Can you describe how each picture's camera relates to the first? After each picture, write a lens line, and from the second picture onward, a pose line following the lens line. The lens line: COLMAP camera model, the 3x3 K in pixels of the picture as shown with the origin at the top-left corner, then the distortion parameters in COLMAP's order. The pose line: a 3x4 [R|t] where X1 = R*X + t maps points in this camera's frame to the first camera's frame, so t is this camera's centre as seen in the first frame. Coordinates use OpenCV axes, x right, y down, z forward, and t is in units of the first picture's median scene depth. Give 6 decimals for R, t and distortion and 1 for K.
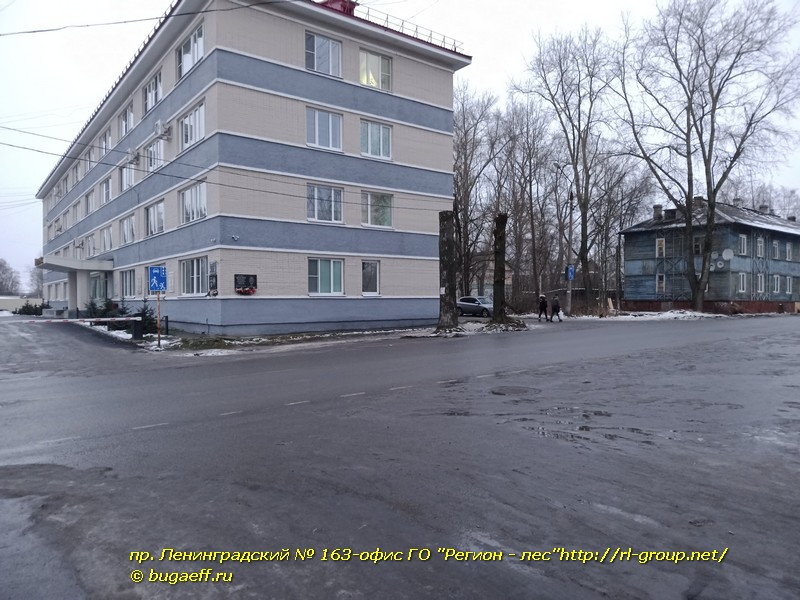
lens RADIAL K [[574.0, 0, 400.3], [0, 574.0, 304.8], [0, 0, 1]] dist [0.047148, -0.047904]
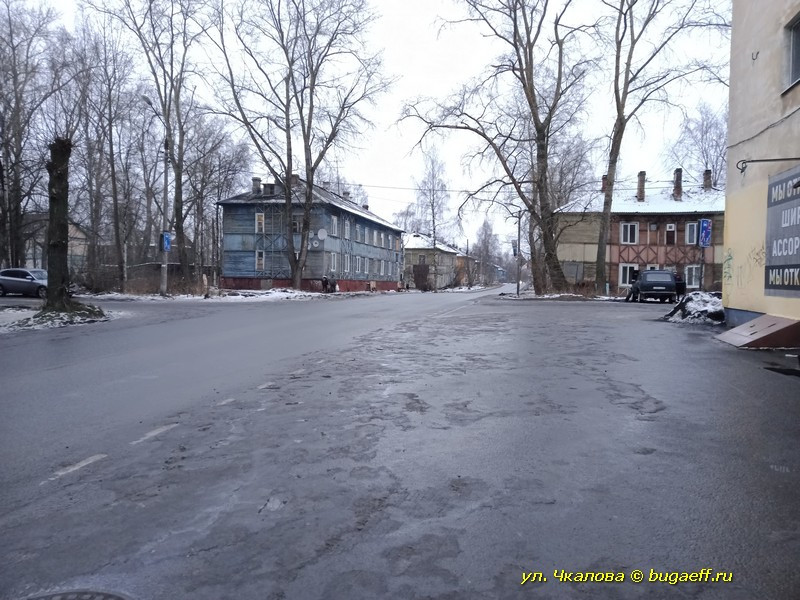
lens RADIAL K [[574.0, 0, 400.3], [0, 574.0, 304.8], [0, 0, 1]] dist [0.047148, -0.047904]
pose [[0.774928, -0.014260, 0.631889, 0.027140], [-0.012051, 0.999230, 0.037329, -0.001682], [-0.631935, -0.036542, 0.774160, 0.118344]]
